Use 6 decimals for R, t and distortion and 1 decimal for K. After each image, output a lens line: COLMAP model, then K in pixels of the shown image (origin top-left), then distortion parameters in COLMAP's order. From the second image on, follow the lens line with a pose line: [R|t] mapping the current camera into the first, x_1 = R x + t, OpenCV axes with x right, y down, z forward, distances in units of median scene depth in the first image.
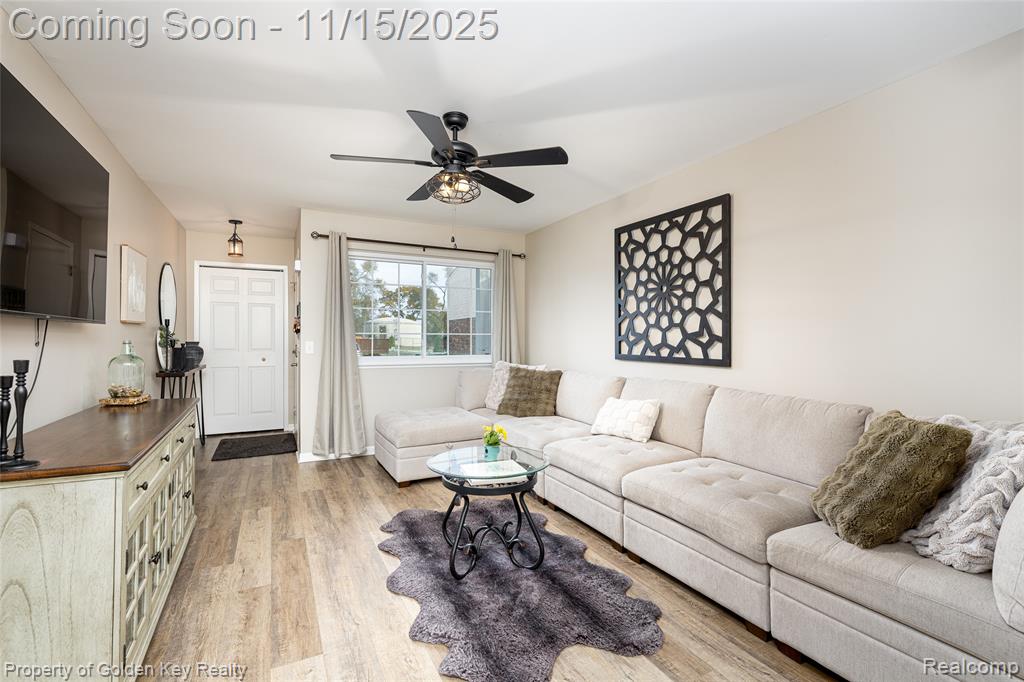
lens RADIAL K [[466.3, 0, 515.3], [0, 466.3, 338.5], [0, 0, 1]] dist [-0.010085, 0.000250]
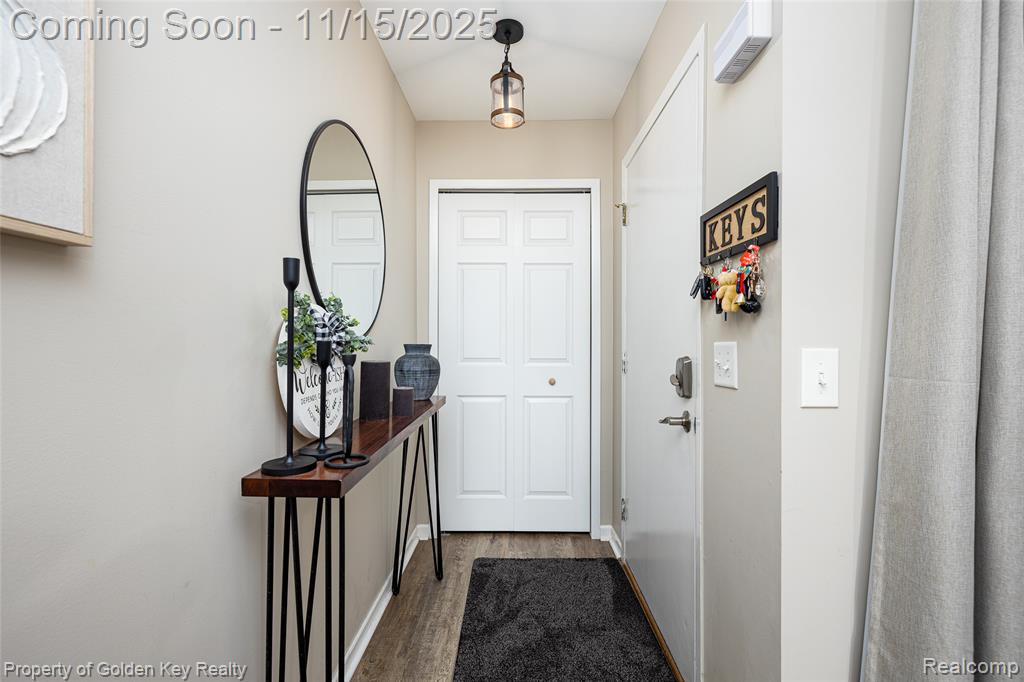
lens RADIAL K [[432.8, 0, 510.0], [0, 432.8, 340.3], [0, 0, 1]] dist [-0.001868, -0.000067]
pose [[0.884570, 0.002636, -0.466400, -0.129792], [-0.000536, 0.999989, 0.004636, 0.000453], [0.466408, -0.003851, 0.884562, 0.204750]]
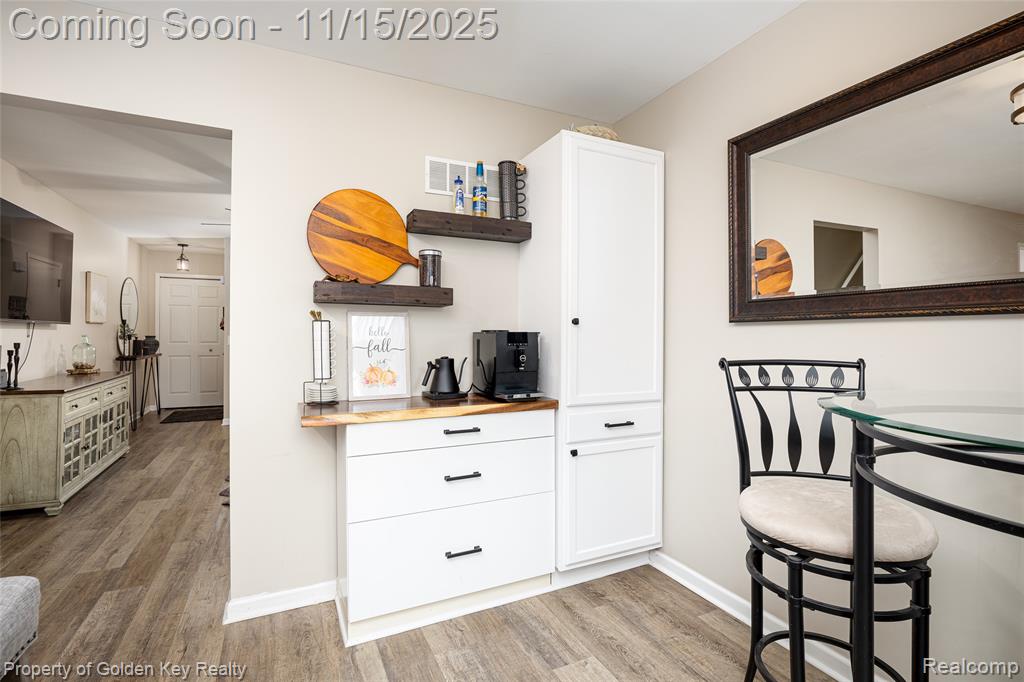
lens RADIAL K [[487.5, 0, 509.5], [0, 487.5, 337.7], [0, 0, 1]] dist [-0.002015, 0.000042]
pose [[0.998983, 0.004973, -0.044814, 0.115701], [-0.004702, 0.999970, 0.006152, -0.000206], [0.044843, -0.005935, 0.998976, -0.101718]]
